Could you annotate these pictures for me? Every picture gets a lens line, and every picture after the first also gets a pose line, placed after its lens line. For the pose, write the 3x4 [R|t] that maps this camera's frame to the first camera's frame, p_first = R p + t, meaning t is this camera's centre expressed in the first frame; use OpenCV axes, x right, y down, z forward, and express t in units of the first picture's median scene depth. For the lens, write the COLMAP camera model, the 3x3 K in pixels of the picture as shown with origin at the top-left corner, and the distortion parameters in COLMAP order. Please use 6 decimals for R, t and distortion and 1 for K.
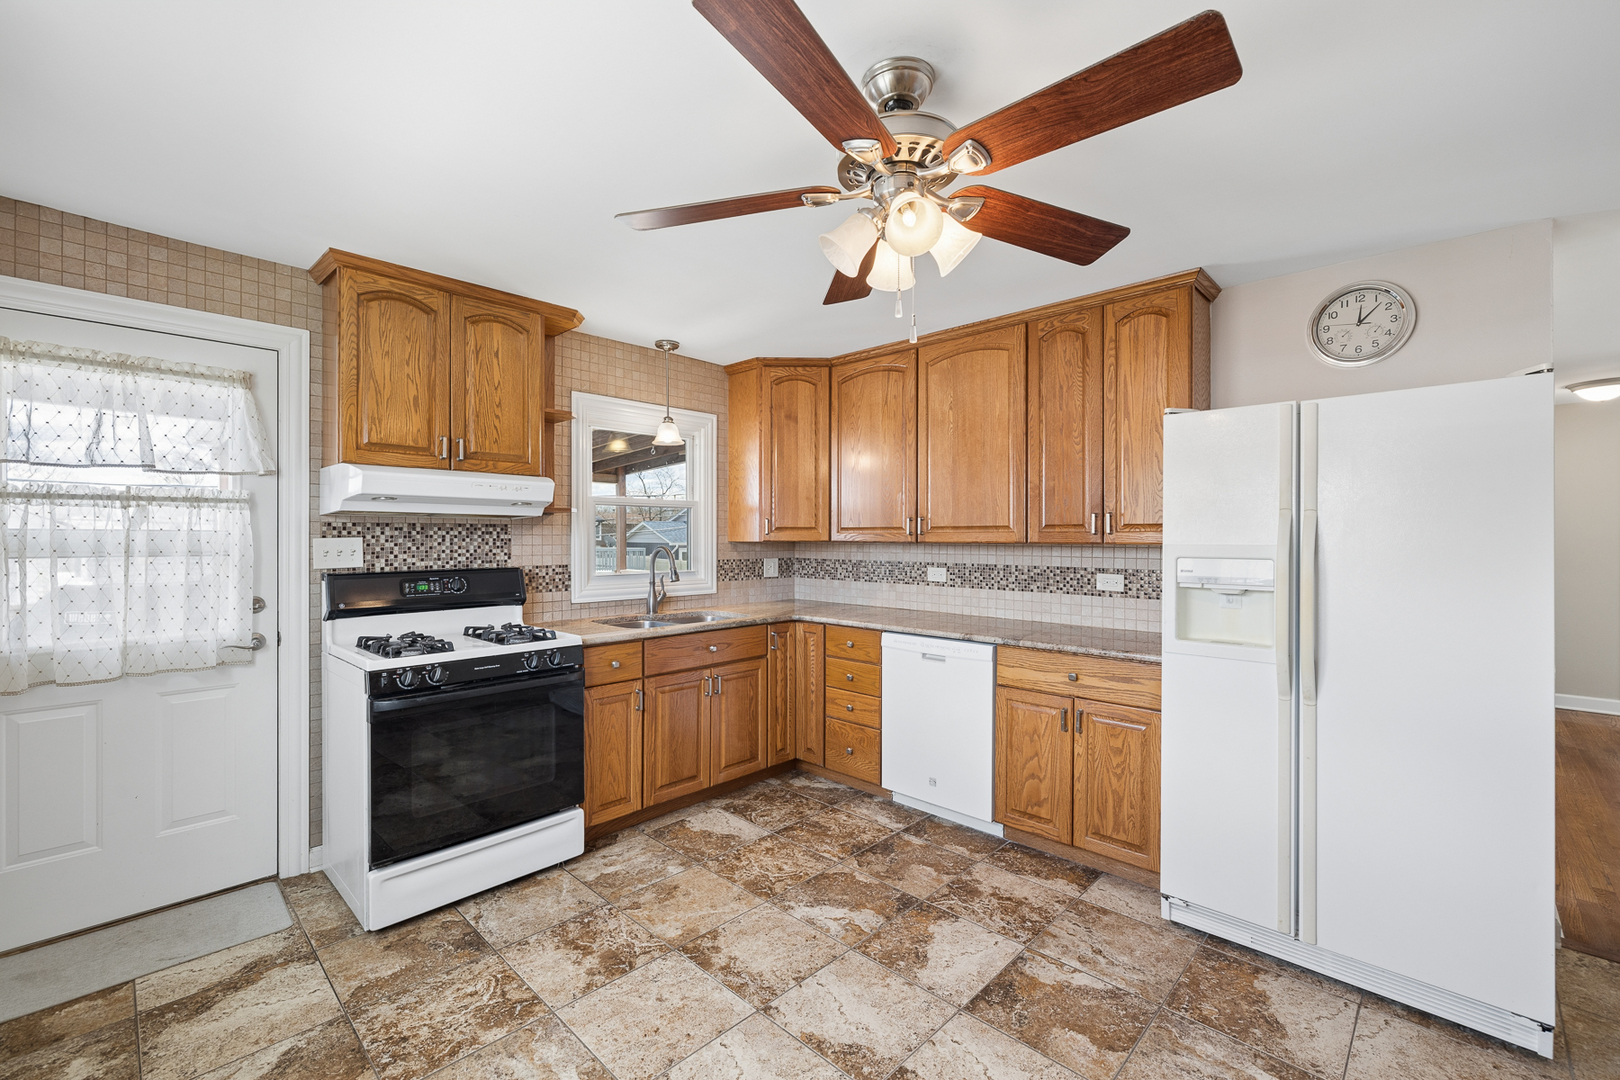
lens RADIAL K [[652.8, 0, 810.0], [0, 652.8, 540.0], [0, 0, 1]] dist [-0.001127, 0.000074]
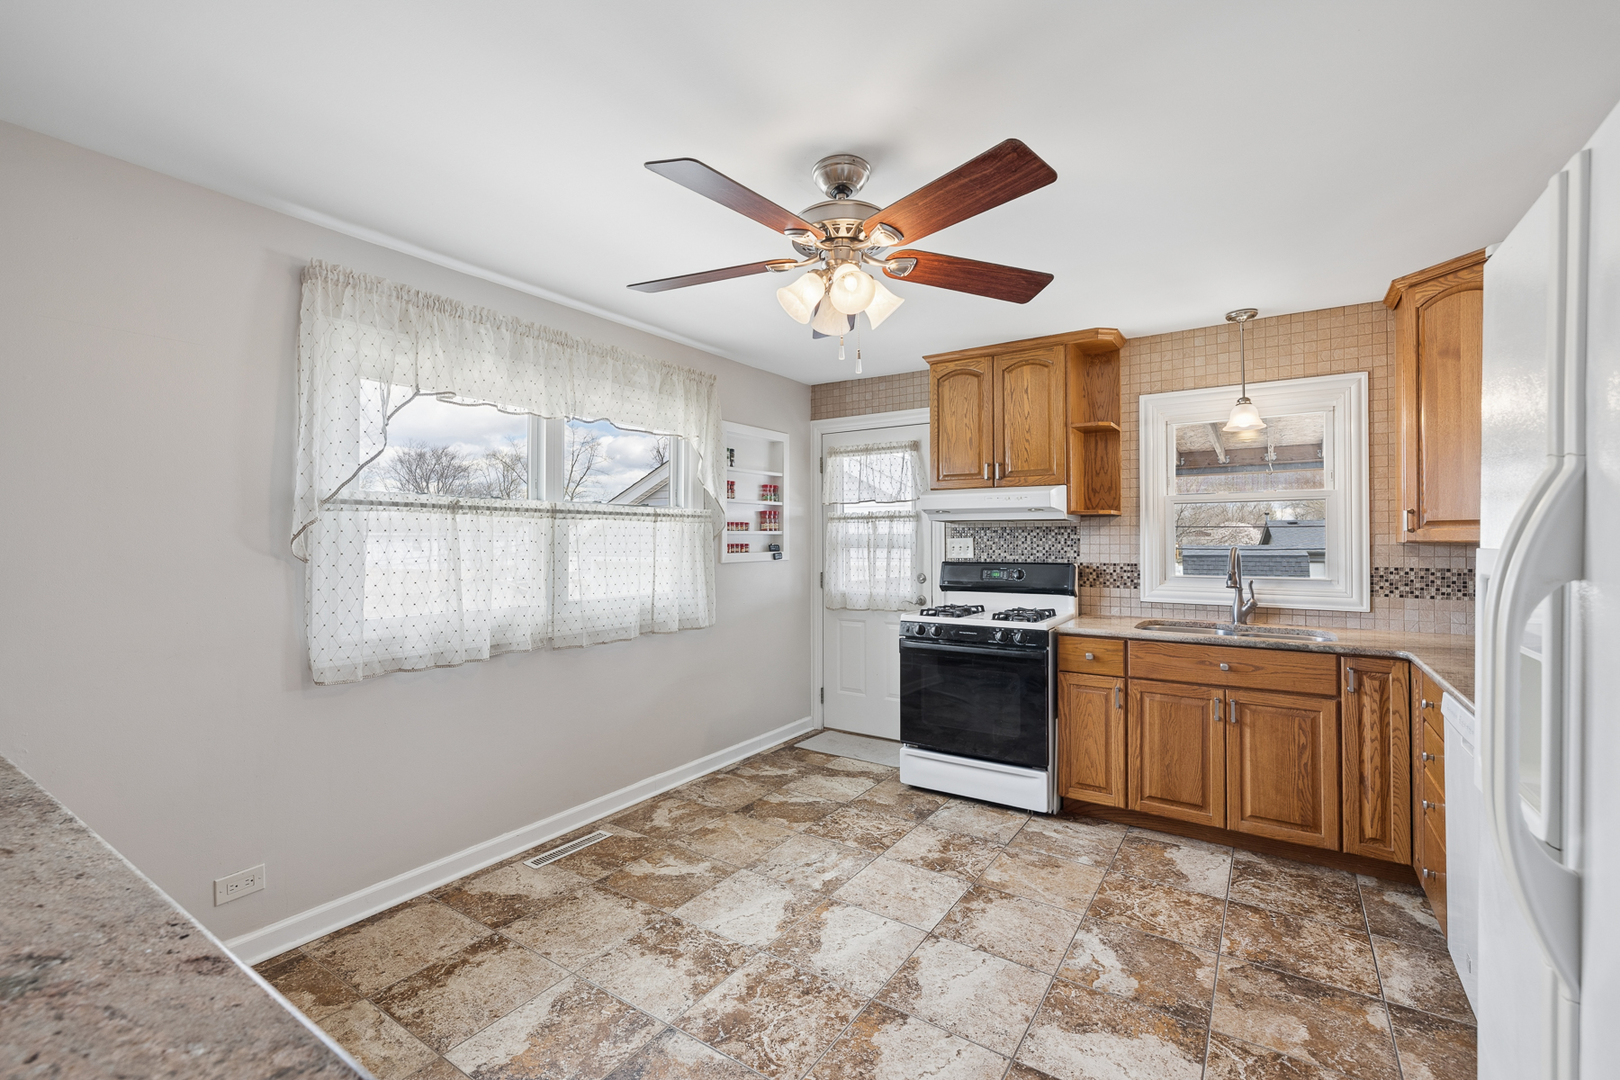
lens RADIAL K [[652.8, 0, 810.0], [0, 652.8, 540.0], [0, 0, 1]] dist [-0.001127, 0.000074]
pose [[0.219200, 0.001727, -0.975678, 0.688589], [-0.002202, 0.999997, 0.001275, -0.000073], [0.975677, 0.001869, 0.219203, 0.345834]]
